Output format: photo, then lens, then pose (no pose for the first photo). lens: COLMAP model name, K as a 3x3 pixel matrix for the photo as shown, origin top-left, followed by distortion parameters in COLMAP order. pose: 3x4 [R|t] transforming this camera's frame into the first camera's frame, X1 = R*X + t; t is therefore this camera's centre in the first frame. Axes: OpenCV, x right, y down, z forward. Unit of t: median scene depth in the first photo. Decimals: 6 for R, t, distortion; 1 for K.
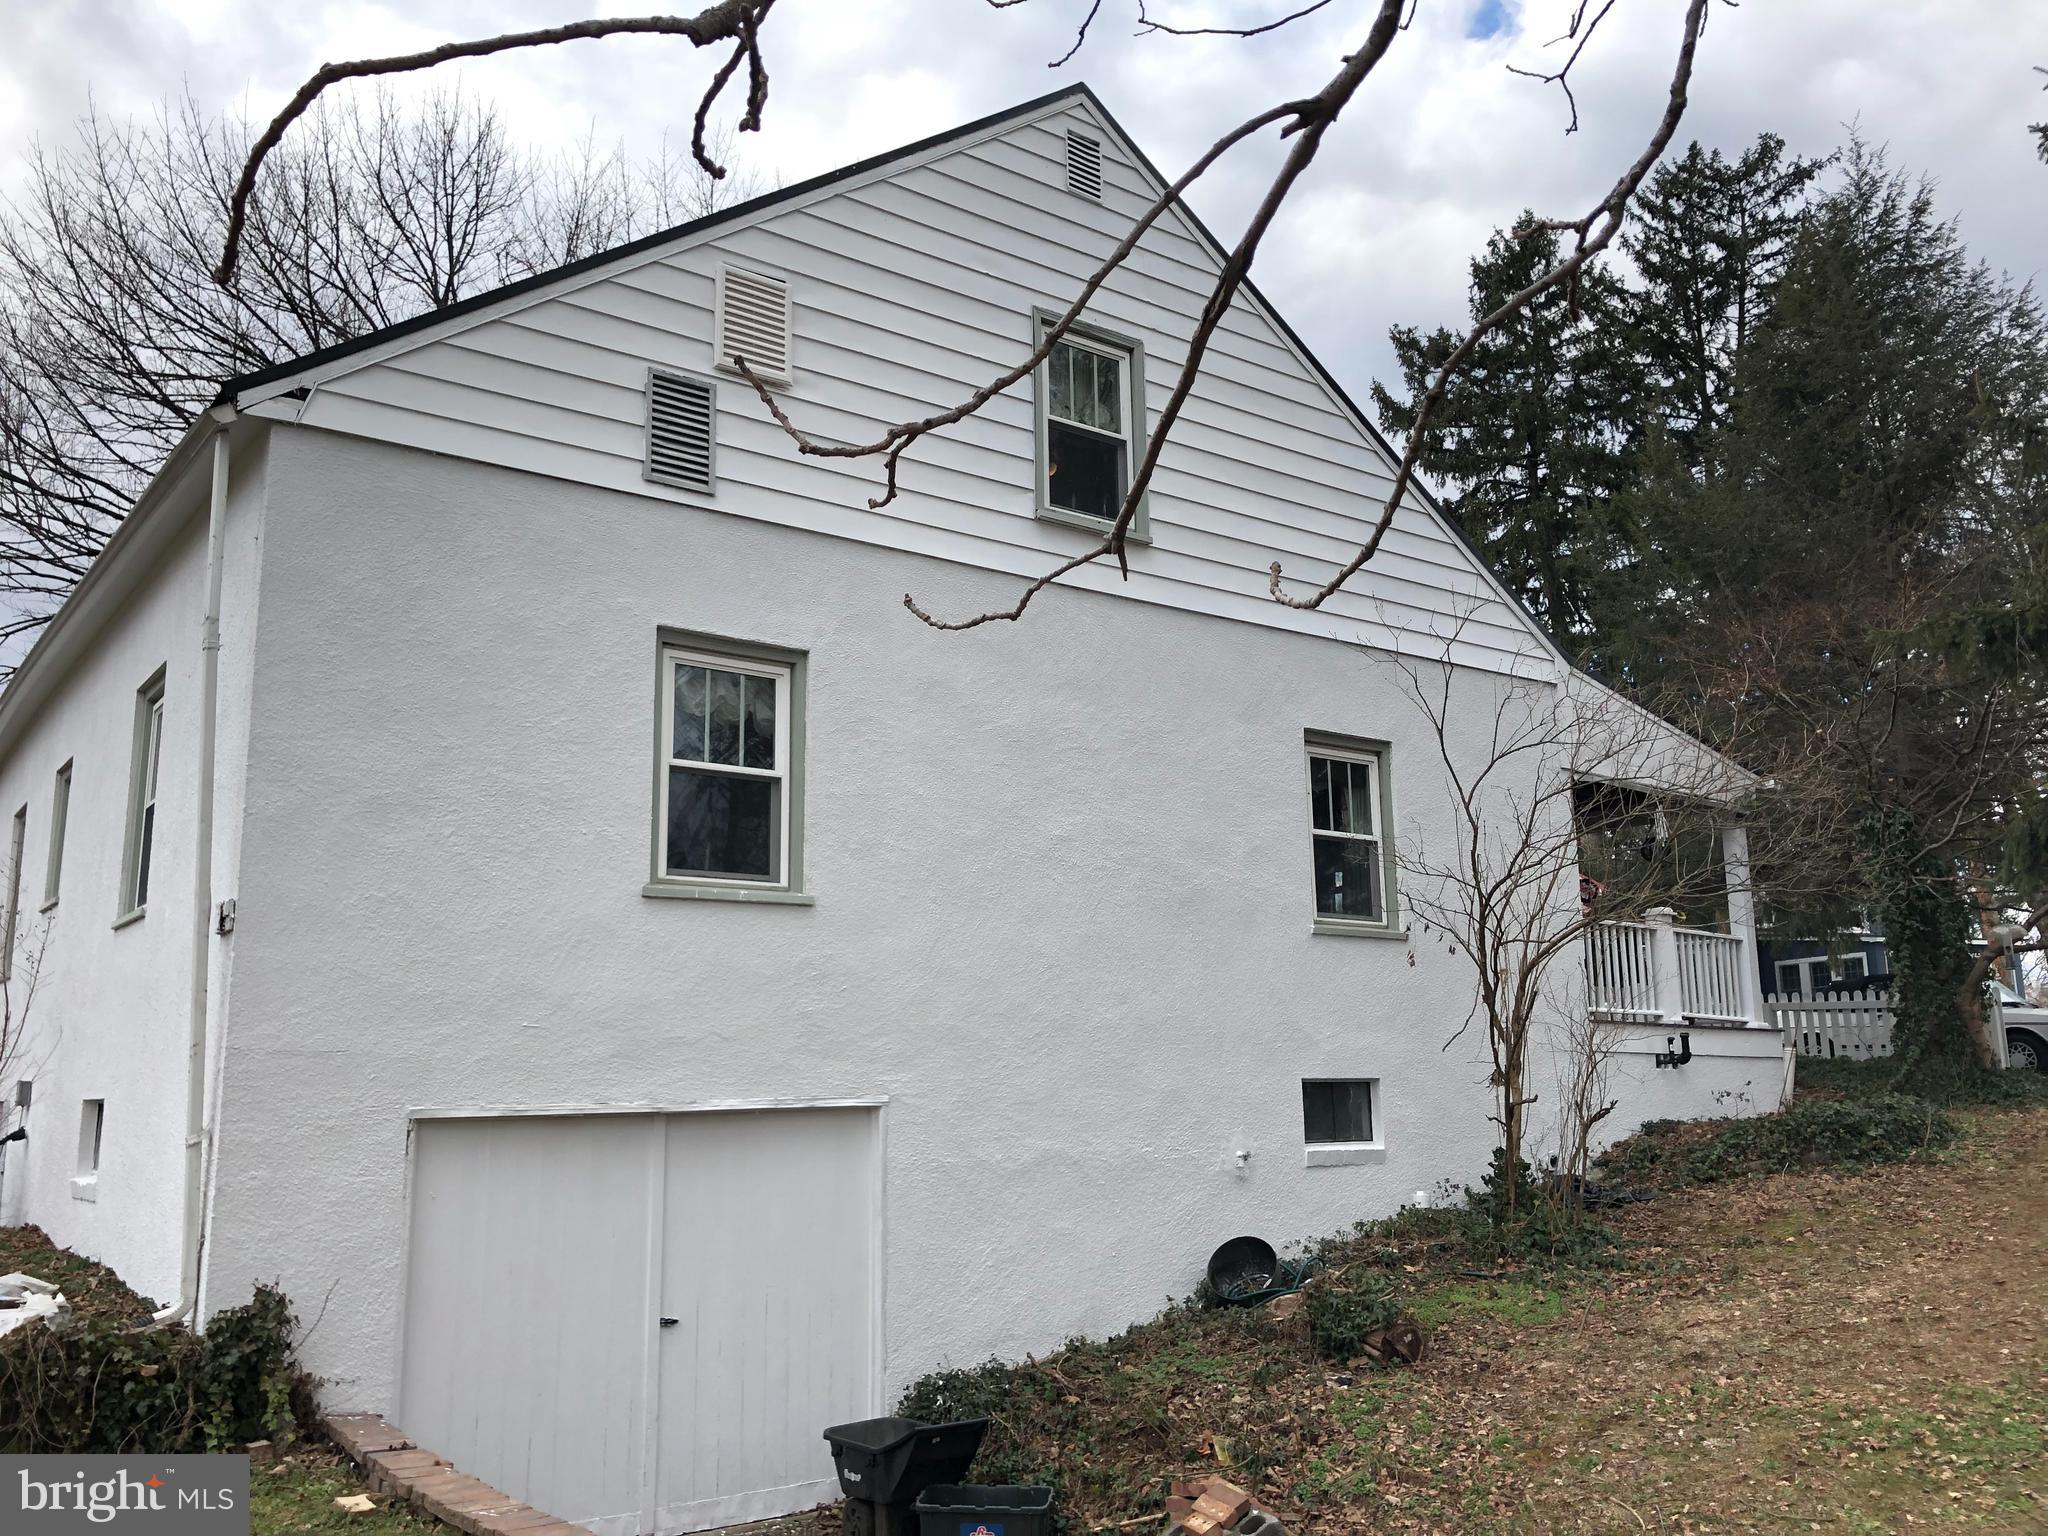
lens RADIAL K [[1654.5, 0, 1020.8], [0, 1654.5, 774.3], [0, 0, 1]] dist [0.001534, -0.002103]
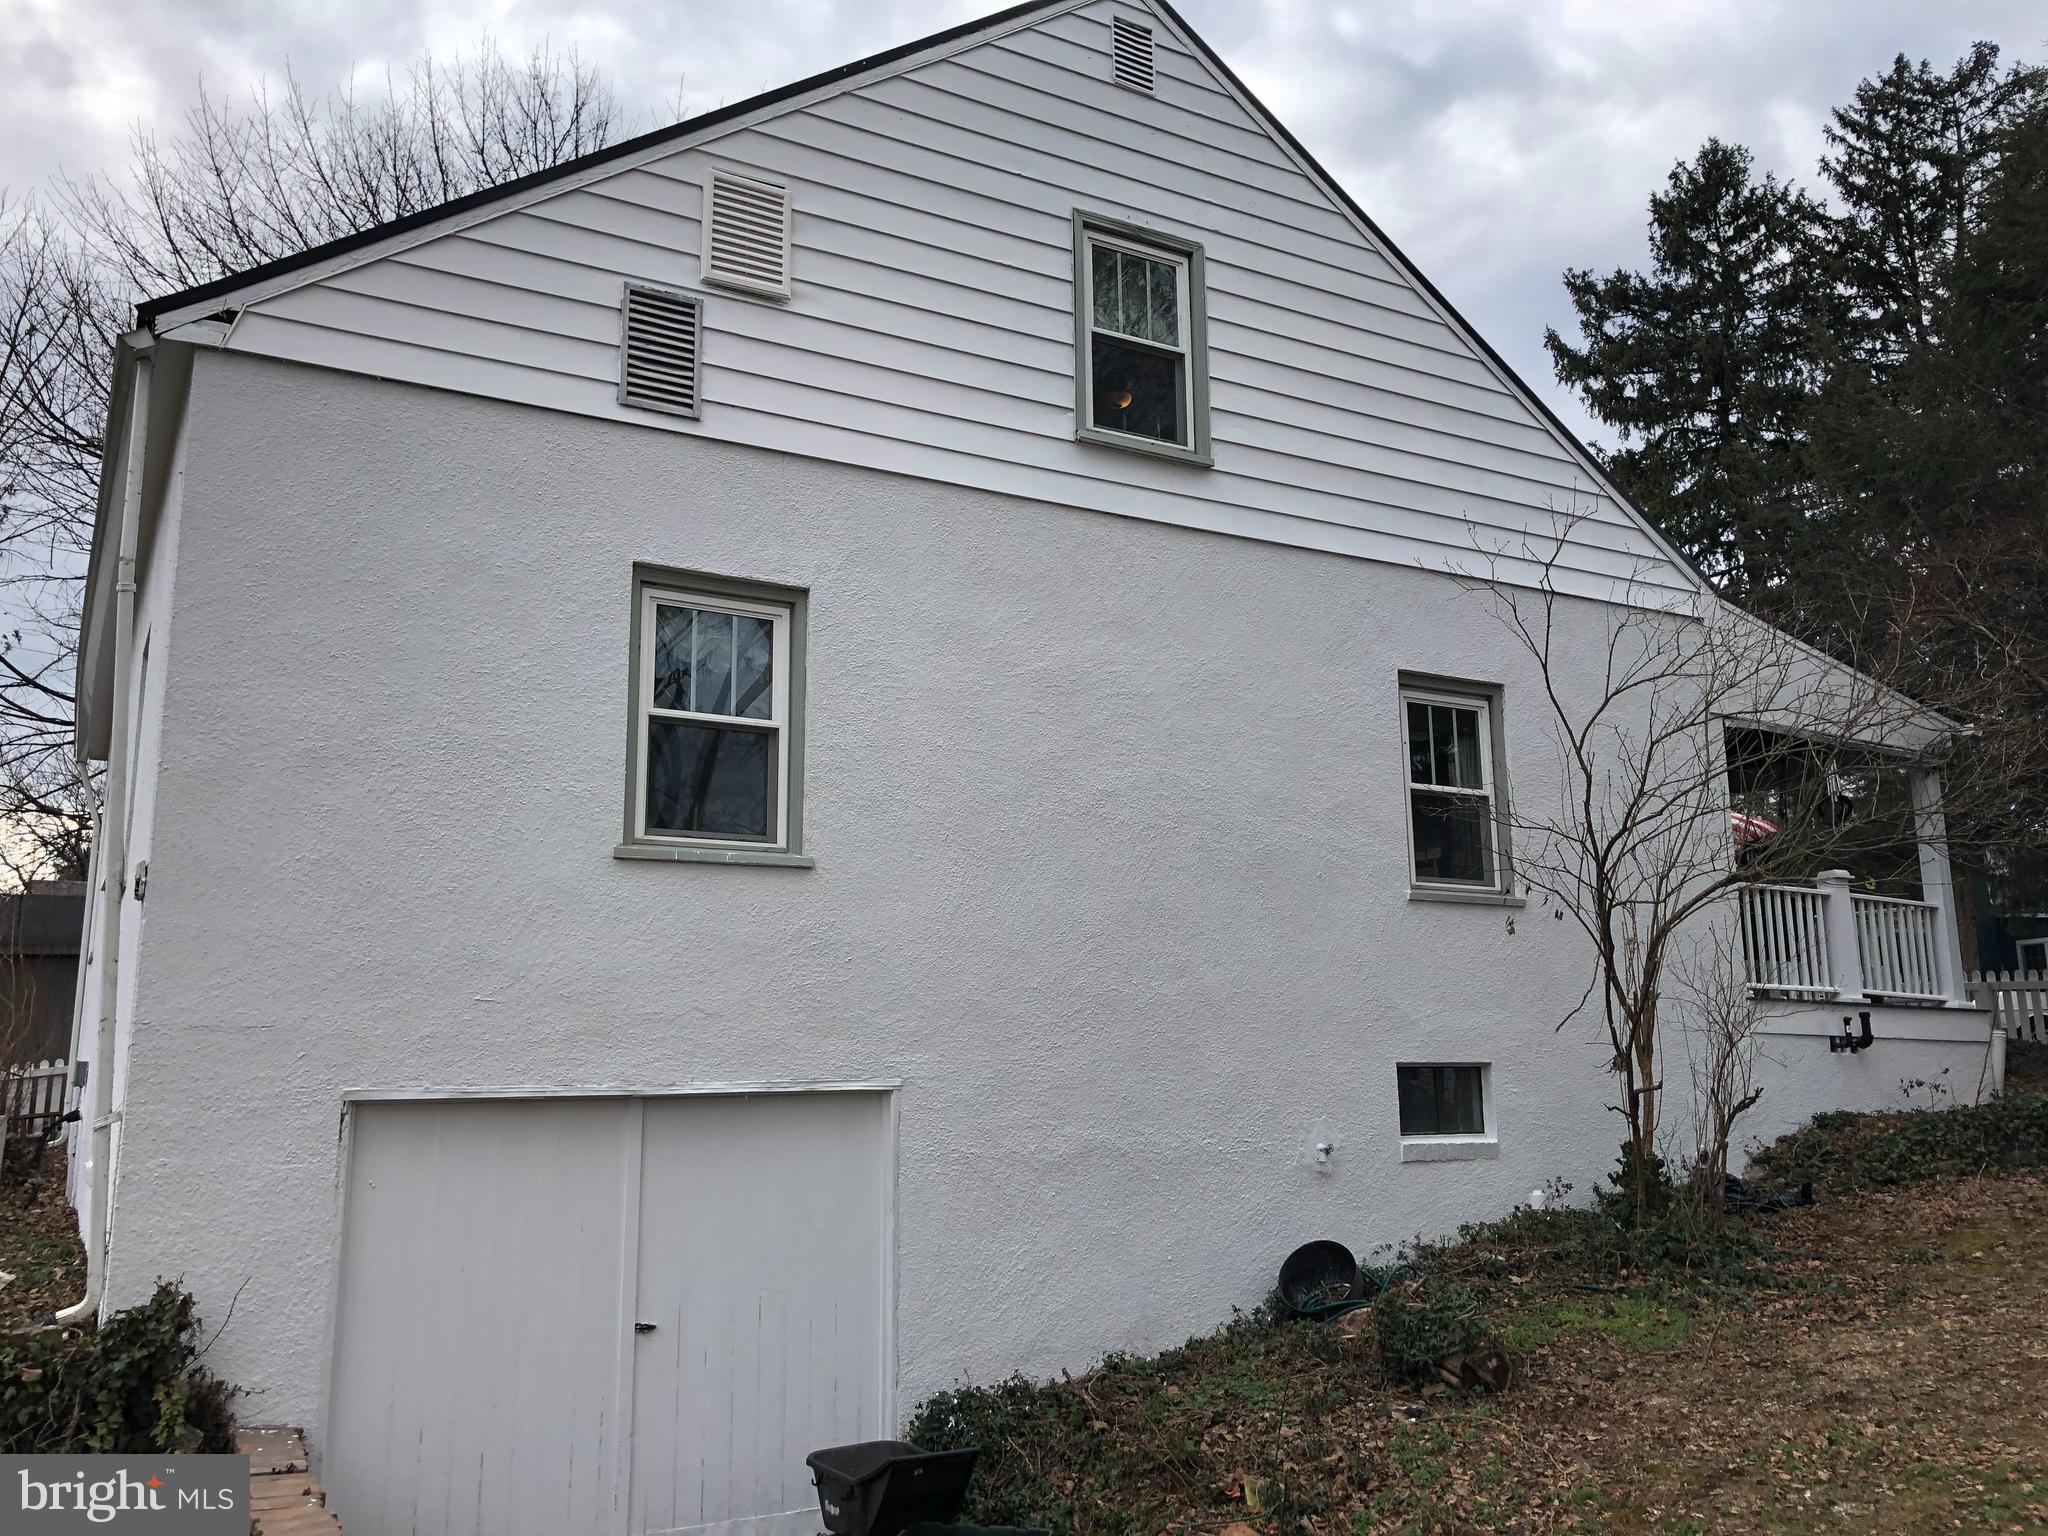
lens RADIAL K [[1662.8, 0, 1011.7], [0, 1662.8, 754.0], [0, 0, 1]] dist [-0.001763, 0.017428]
pose [[0.992956, -0.018857, -0.116977, 0.086850], [0.018438, 0.999819, -0.004659, 0.022538], [0.117044, 0.002469, 0.993124, 0.106183]]
